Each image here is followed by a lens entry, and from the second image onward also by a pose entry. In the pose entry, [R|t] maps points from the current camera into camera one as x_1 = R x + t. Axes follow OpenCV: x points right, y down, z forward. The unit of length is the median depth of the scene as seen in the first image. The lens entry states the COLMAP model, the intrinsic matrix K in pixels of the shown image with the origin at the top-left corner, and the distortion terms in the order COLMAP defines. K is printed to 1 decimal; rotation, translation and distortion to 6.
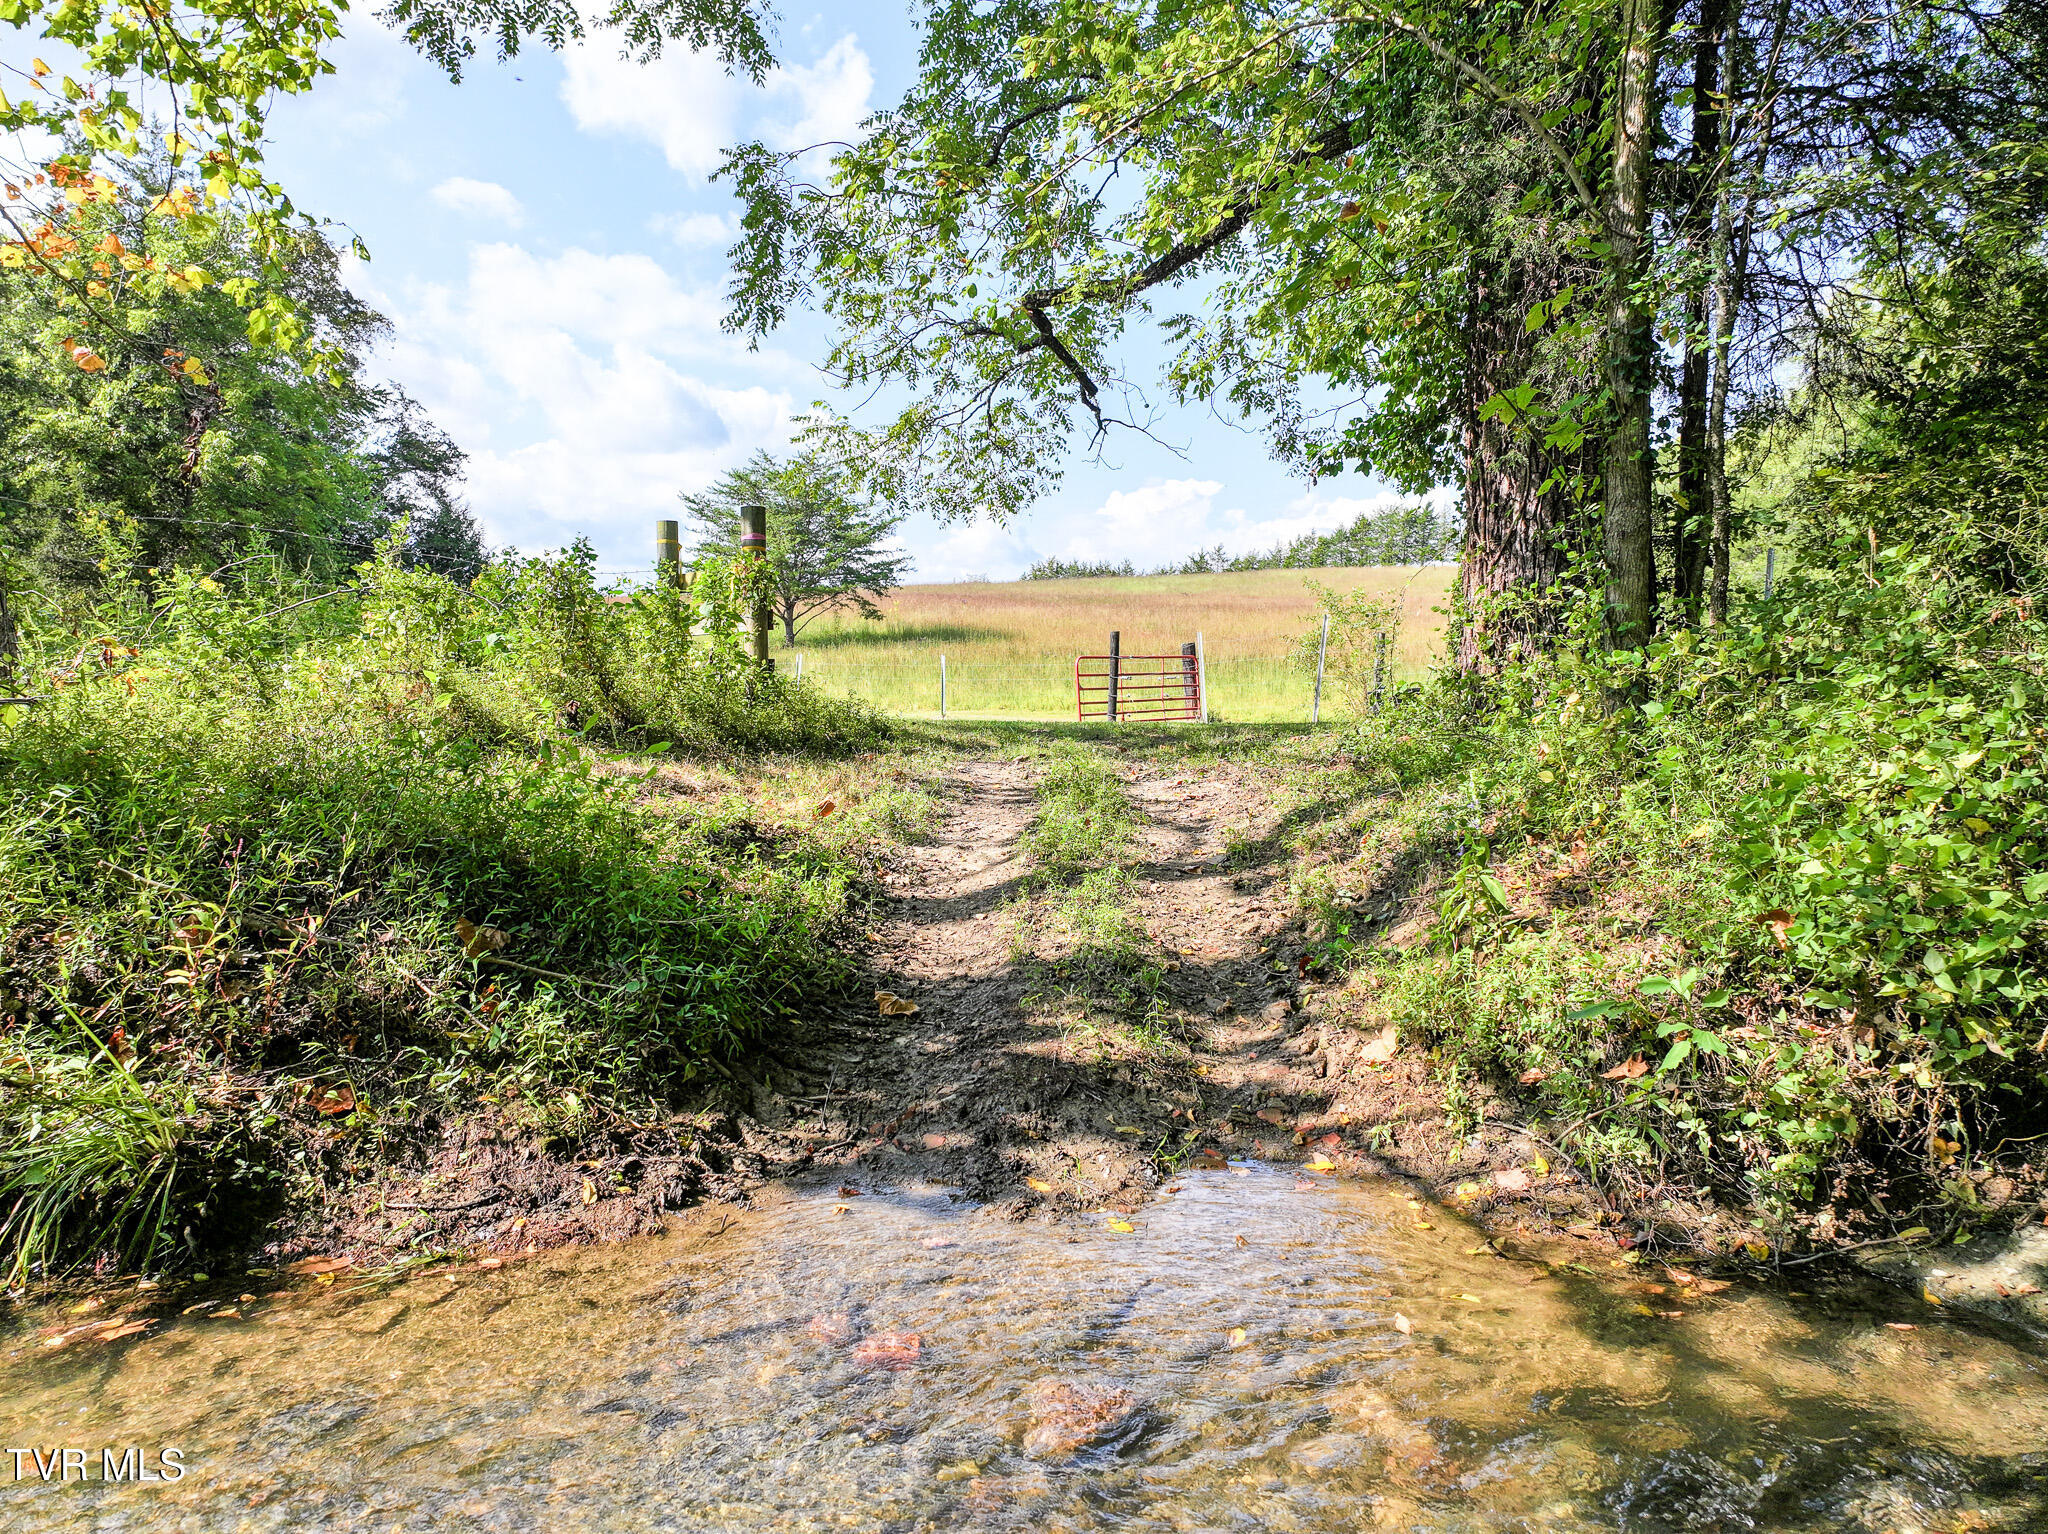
lens RADIAL K [[1442.2, 0, 1026.2], [0, 1442.2, 757.5], [0, 0, 1]] dist [-0.006591, 0.014712]
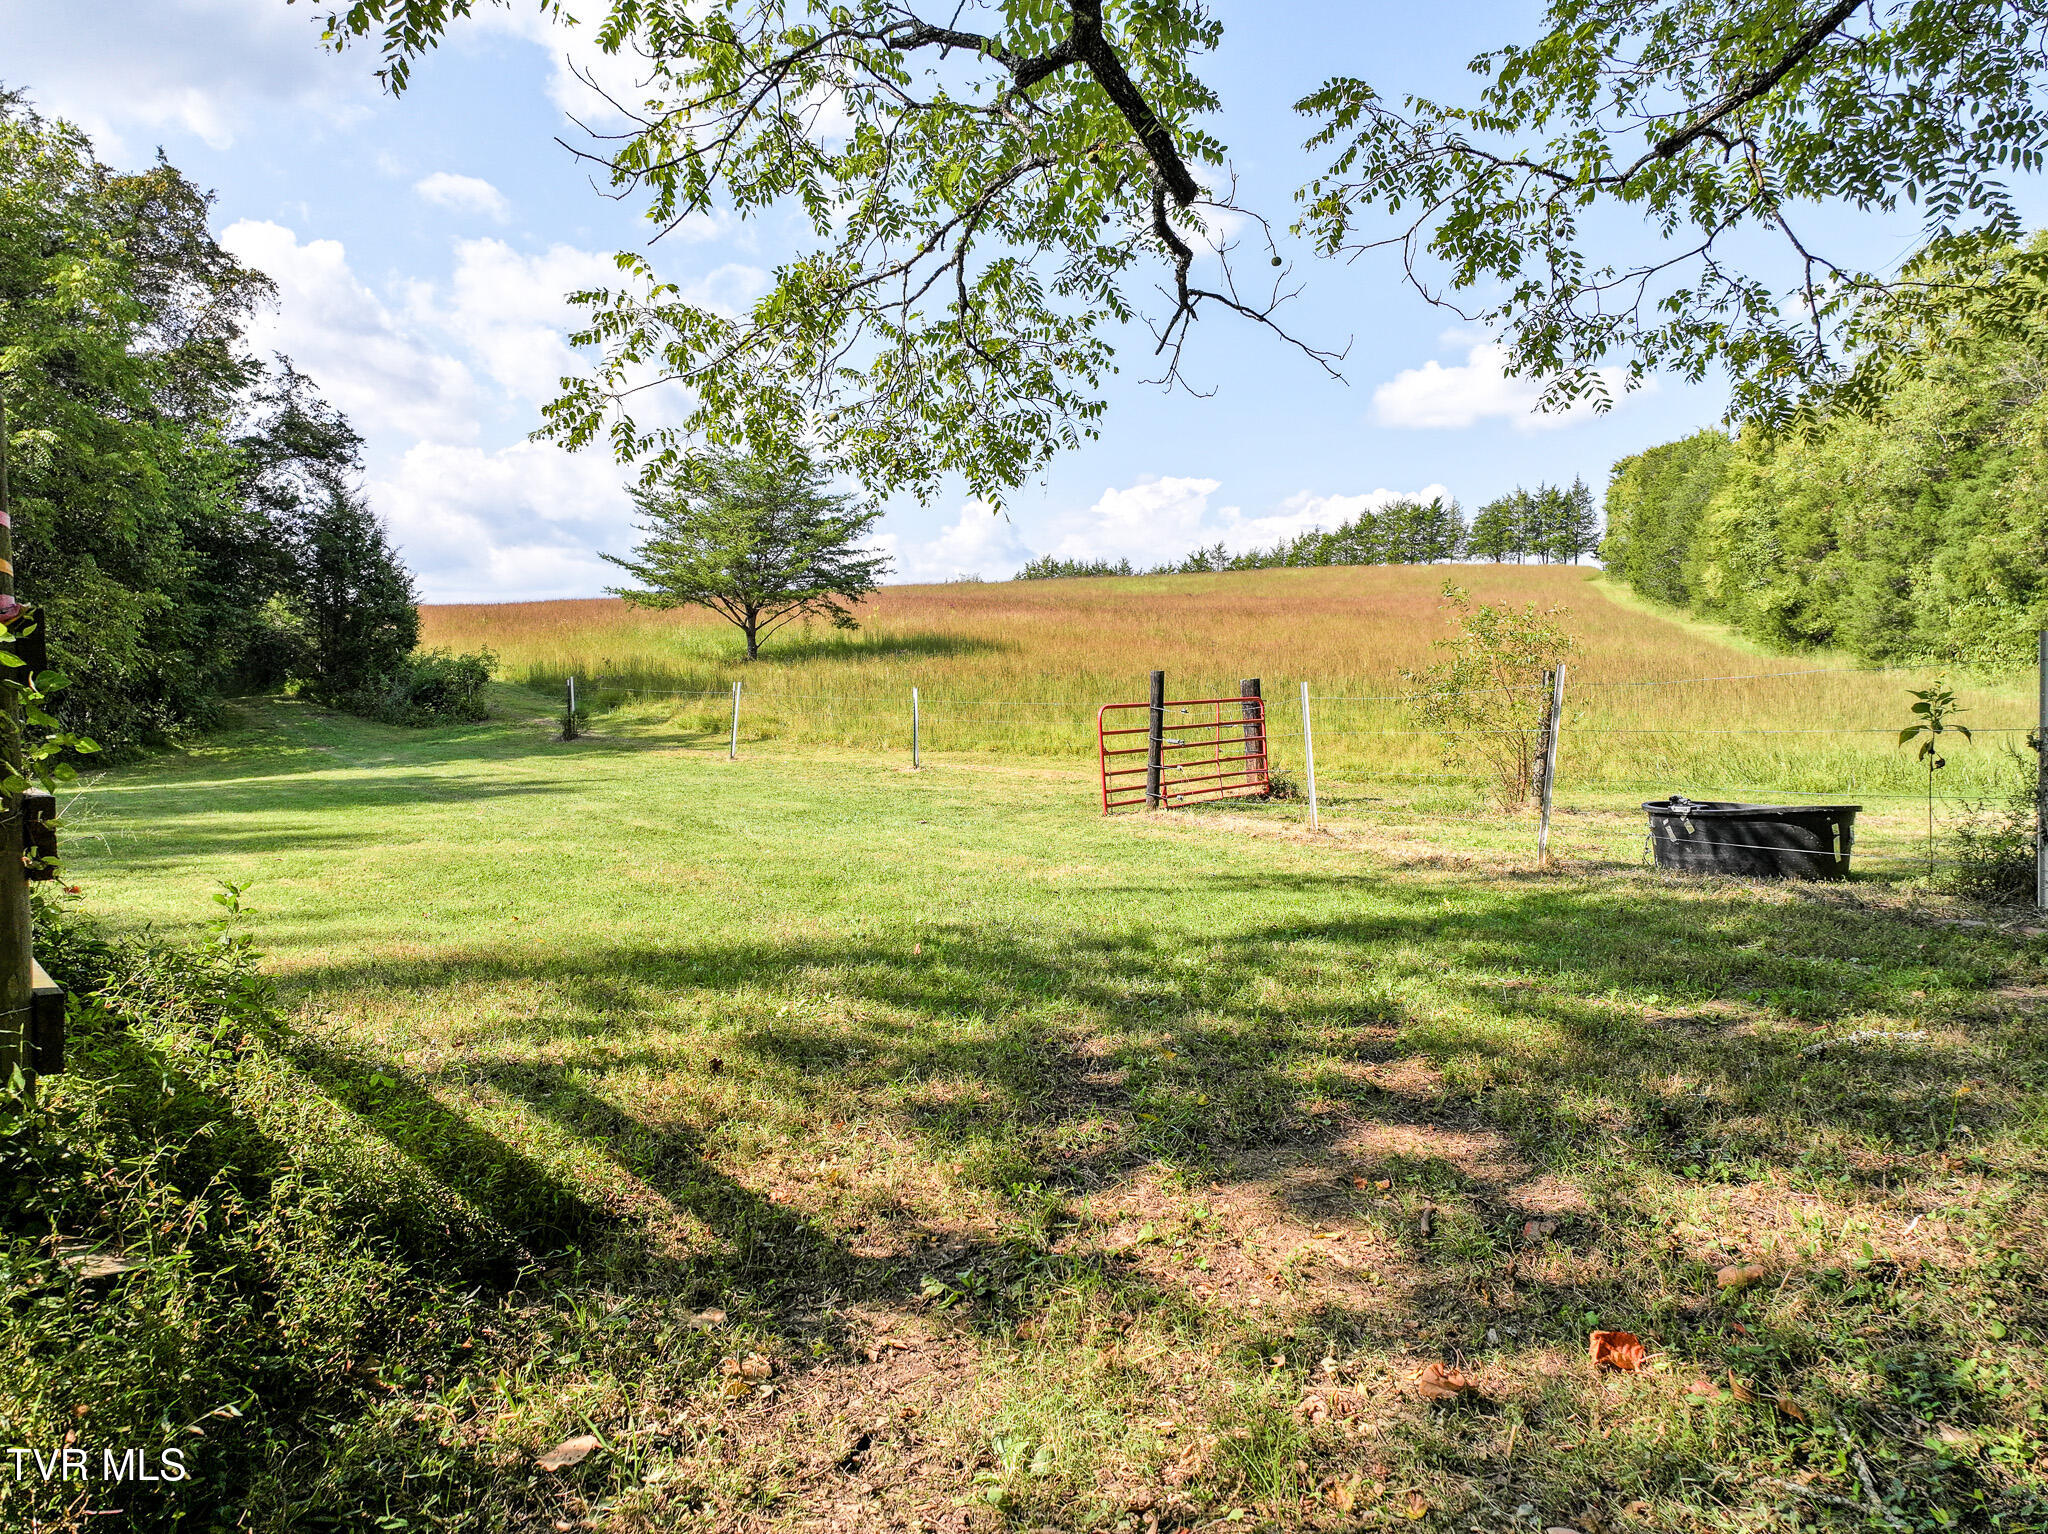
lens RADIAL K [[1442.2, 0, 1021.8], [0, 1442.2, 777.3], [0, 0, 1]] dist [-0.006591, 0.014712]
pose [[0.999994, -0.003150, 0.001503, -0.001767], [0.003128, 0.999890, 0.014475, -0.021077], [-0.001548, -0.014471, 0.999894, 0.144790]]
